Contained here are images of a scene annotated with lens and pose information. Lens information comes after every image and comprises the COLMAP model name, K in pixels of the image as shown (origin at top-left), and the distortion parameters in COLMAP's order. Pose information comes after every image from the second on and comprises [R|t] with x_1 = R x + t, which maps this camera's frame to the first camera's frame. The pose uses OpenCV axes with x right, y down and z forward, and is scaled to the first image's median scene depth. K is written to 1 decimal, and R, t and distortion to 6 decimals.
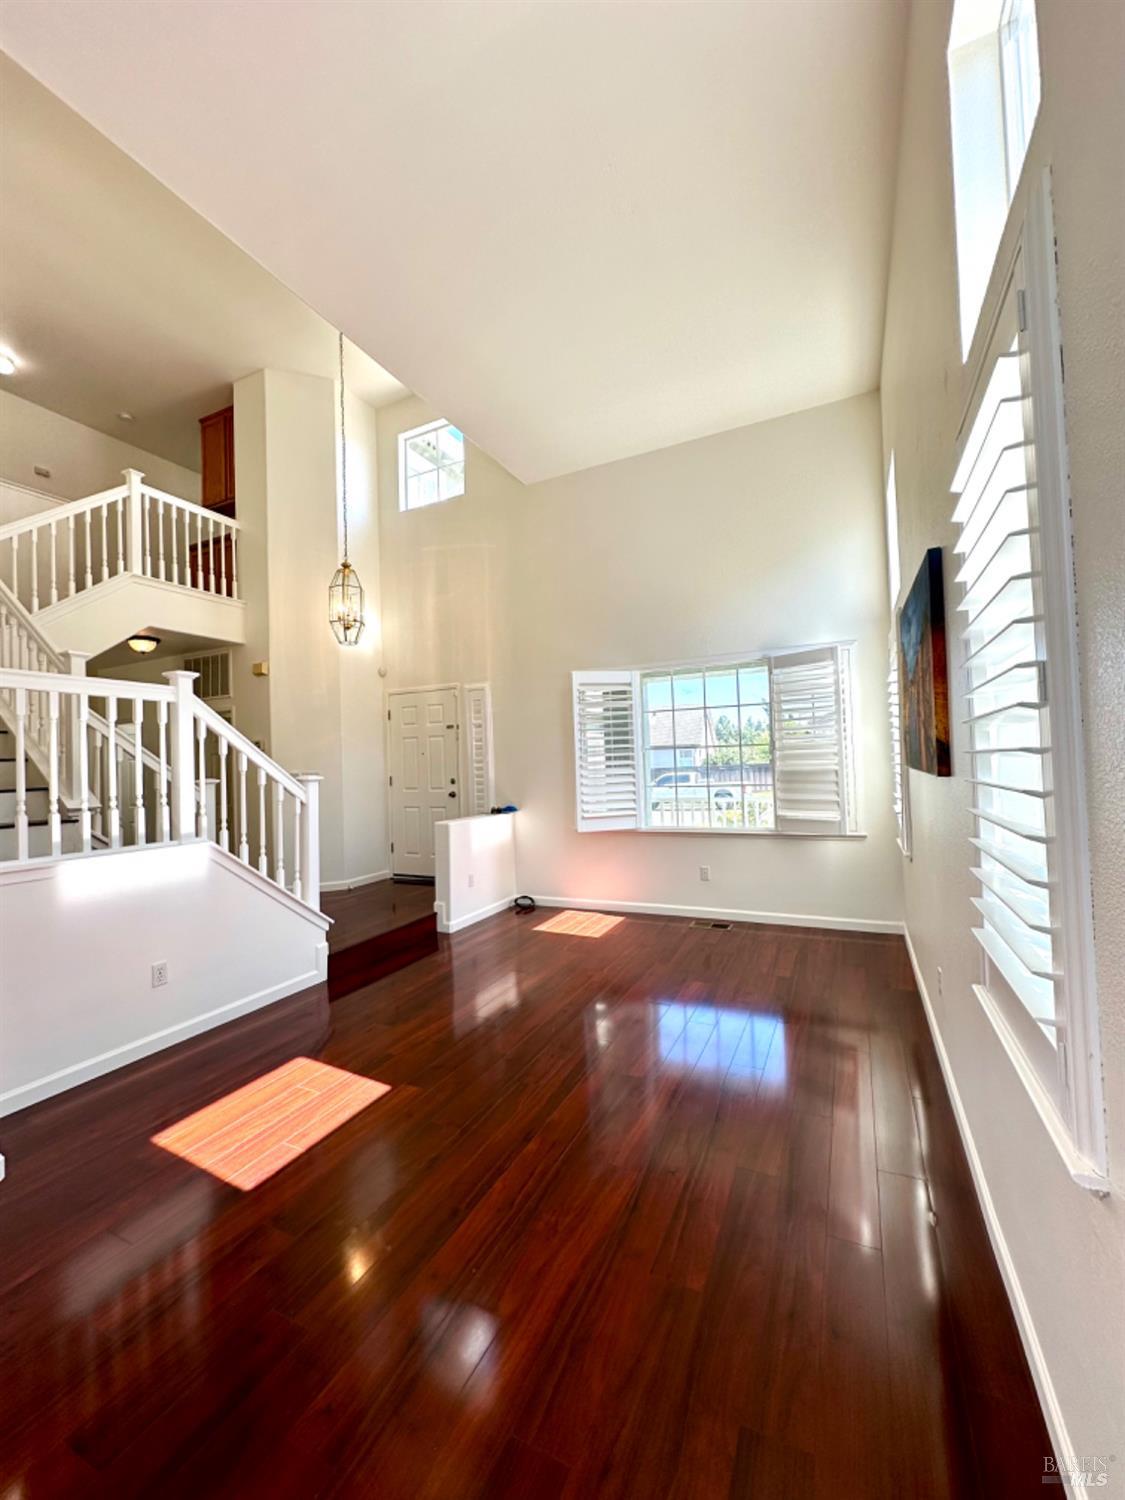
lens RADIAL K [[599.1, 0, 558.7], [0, 599.1, 746.8], [0, 0, 1]] dist [0.004129, 0.000231]
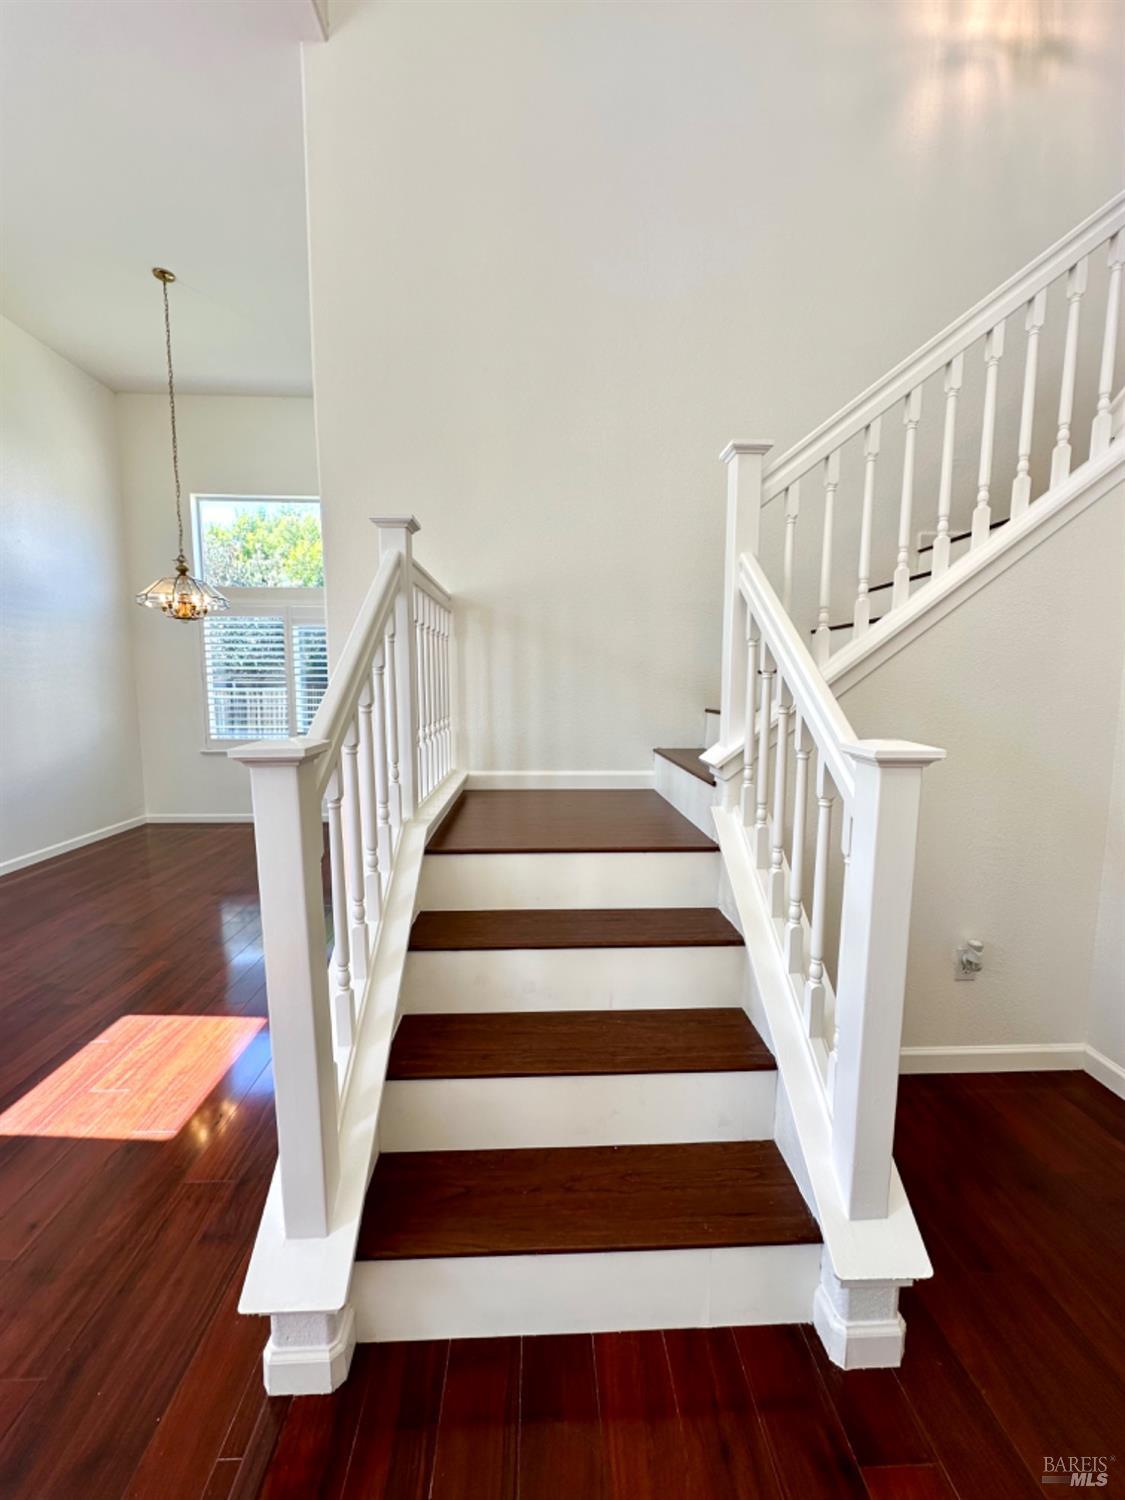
lens RADIAL K [[596.4, 0, 561.4], [0, 596.4, 747.8], [0, 0, 1]] dist [0.000314, 0.000149]
pose [[-0.878902, 0.080724, -0.470121, -0.334235], [0.039163, 0.994461, 0.097542, 0.025800], [0.475391, 0.067318, -0.877195, 1.073049]]
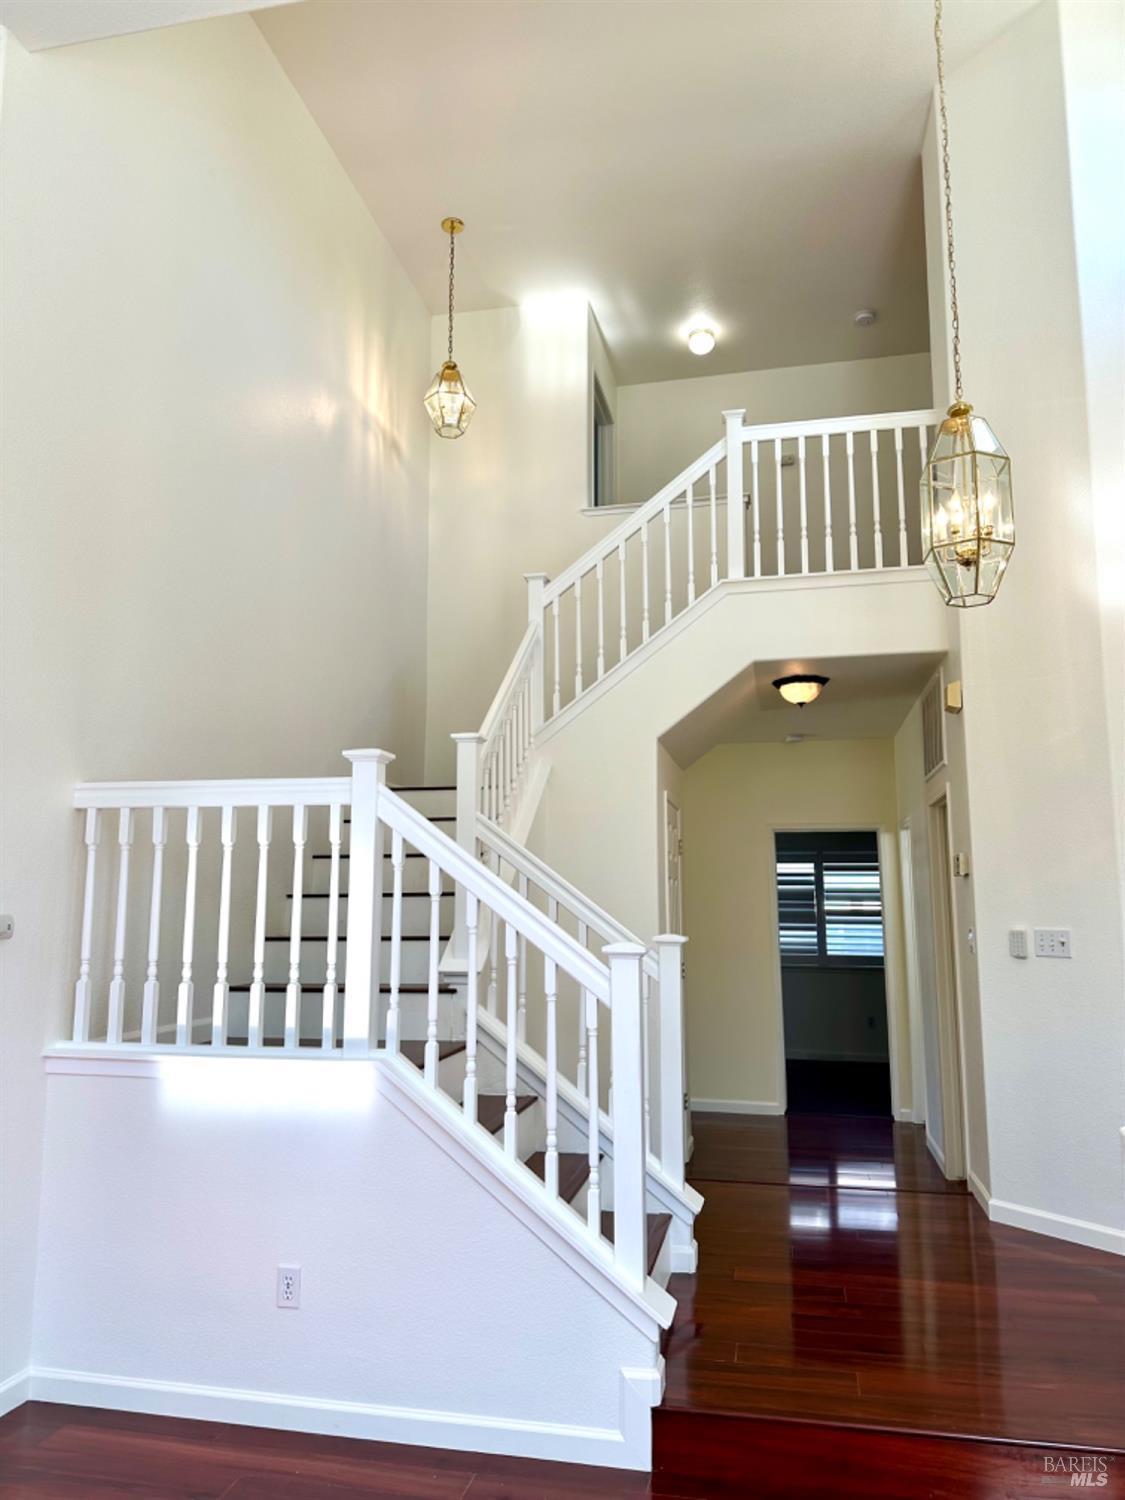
lens RADIAL K [[1044.3, 0, 562.4], [0, 1044.3, 765.0], [0, 0, 1]] dist [0.105433, -0.118752]
pose [[0.243649, -0.098685, -0.964830, 0.267568], [0.019759, 0.995108, -0.096792, -0.006806], [0.969662, 0.004519, 0.244407, 0.639477]]
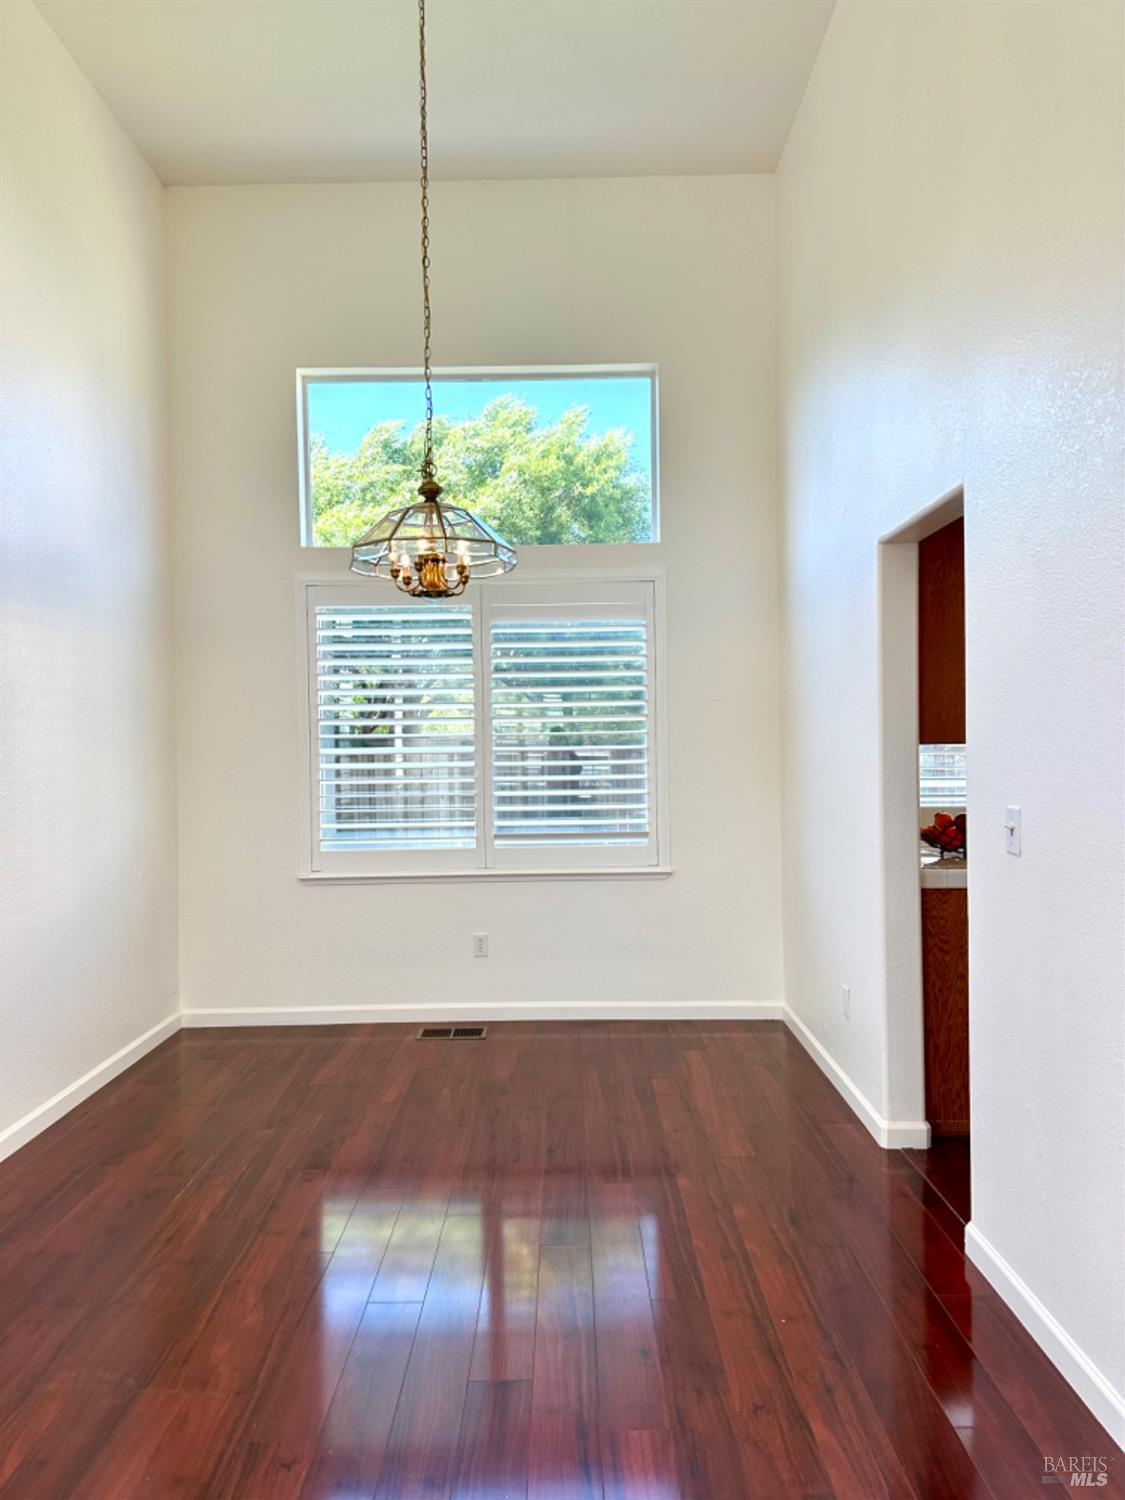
lens RADIAL K [[1048.0, 0, 556.4], [0, 1048.0, 752.8], [0, 0, 1]] dist [0.118525, -0.182597]
pose [[-0.901012, 0.050595, -0.430833, -0.030056], [0.058228, 0.998293, -0.004540, 0.018466], [0.429868, -0.029177, -0.902420, 0.712599]]
